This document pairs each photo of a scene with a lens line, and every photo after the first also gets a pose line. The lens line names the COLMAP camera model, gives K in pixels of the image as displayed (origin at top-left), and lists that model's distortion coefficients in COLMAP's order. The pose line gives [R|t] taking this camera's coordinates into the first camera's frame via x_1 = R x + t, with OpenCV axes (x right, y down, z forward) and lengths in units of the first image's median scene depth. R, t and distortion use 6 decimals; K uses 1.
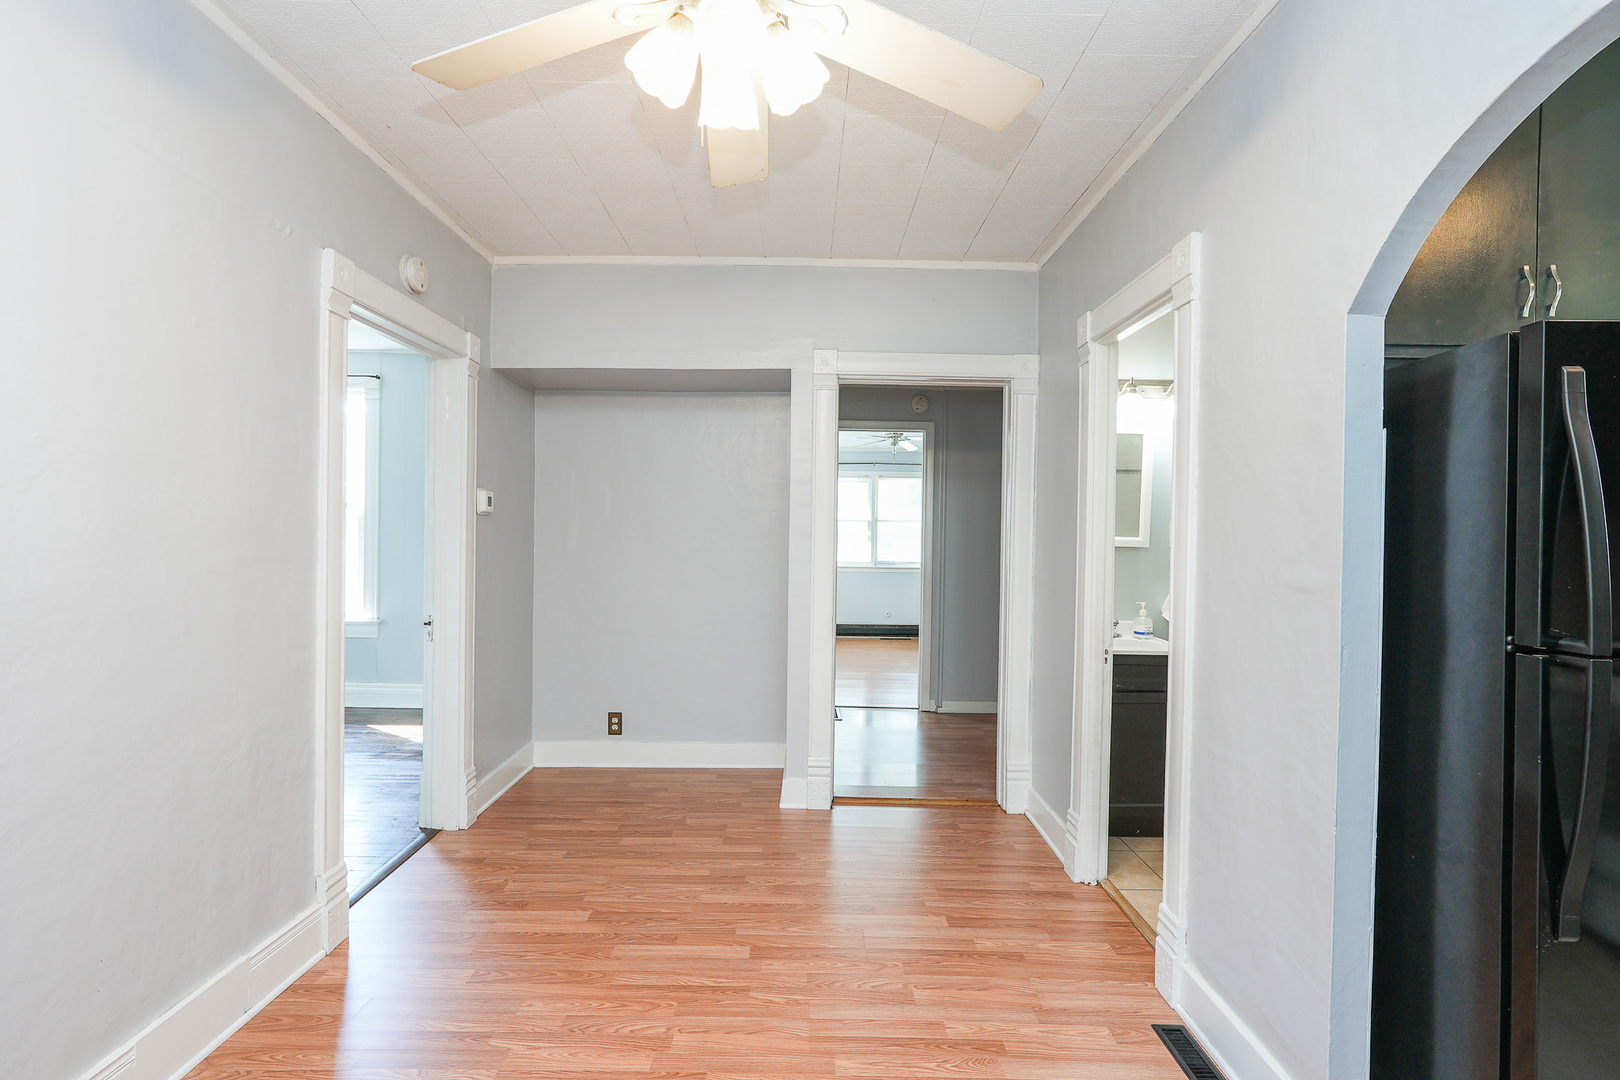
lens RADIAL K [[740.0, 0, 807.2], [0, 740.0, 541.4], [0, 0, 1]] dist [-0.018295, 0.008553]
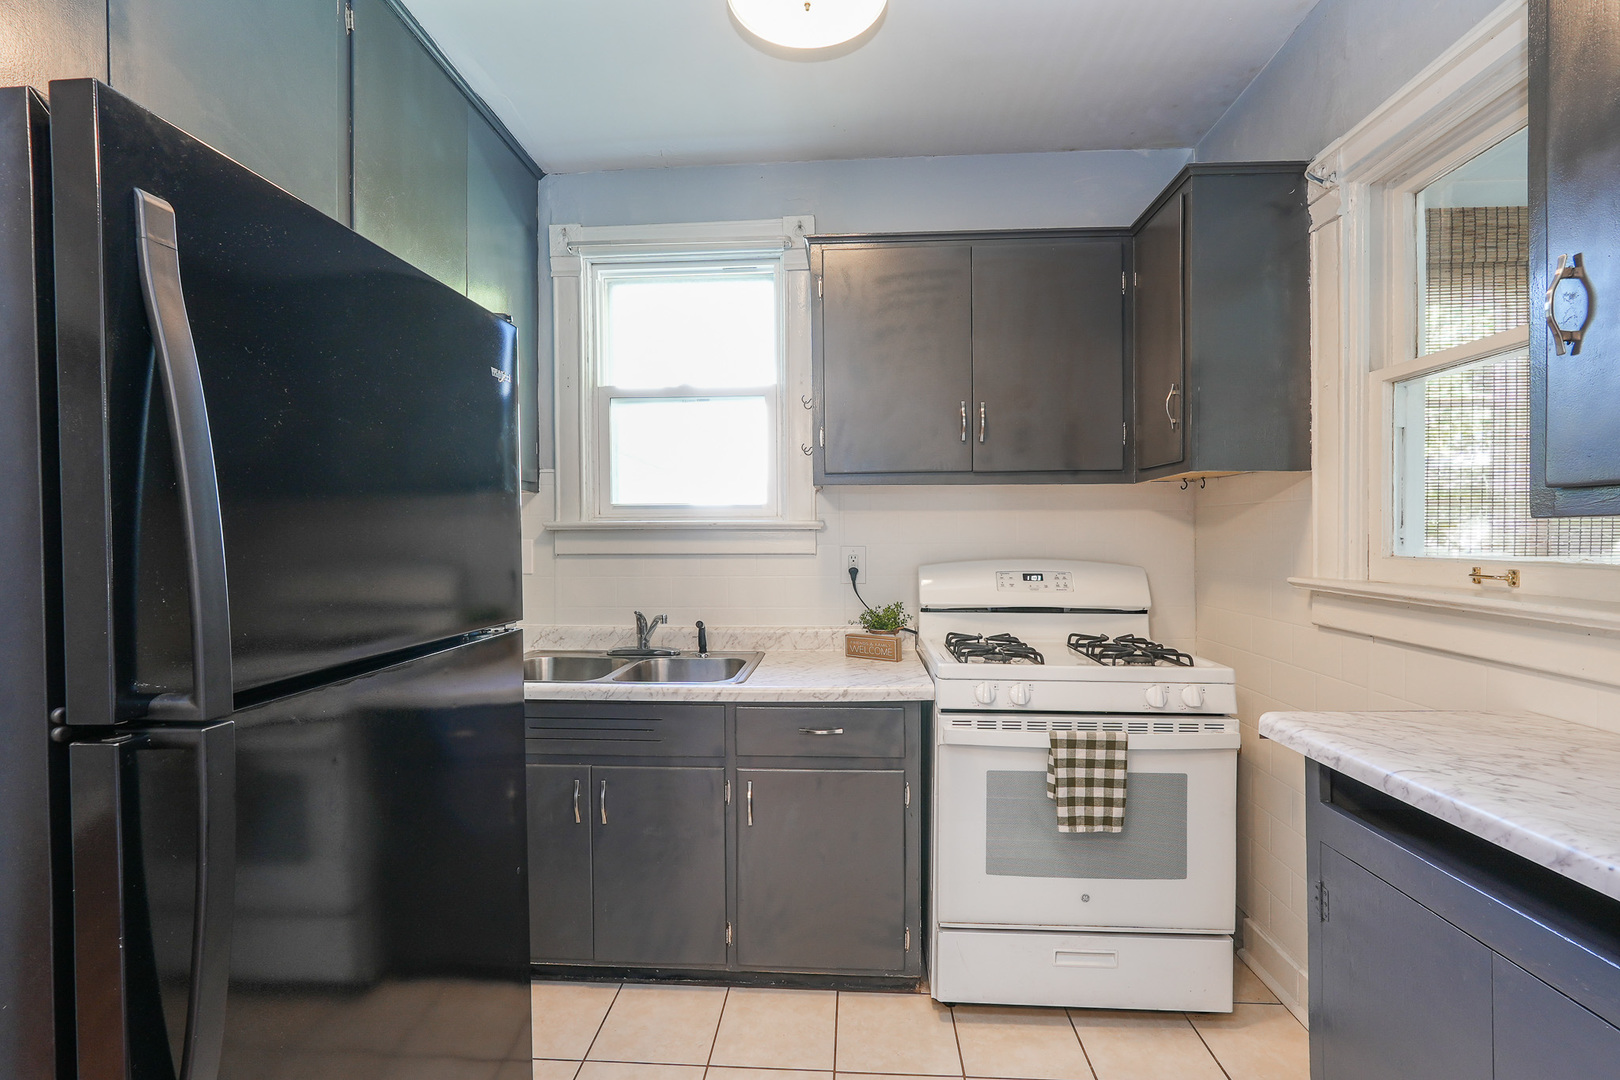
lens RADIAL K [[740.0, 0, 810.5], [0, 740.0, 541.5], [0, 0, 1]] dist [-0.018295, 0.008553]
pose [[0.060977, -0.025777, 0.997806, 0.230661], [0.014783, 0.999580, 0.024920, 0.005102], [-0.998030, 0.013231, 0.061333, 0.212744]]
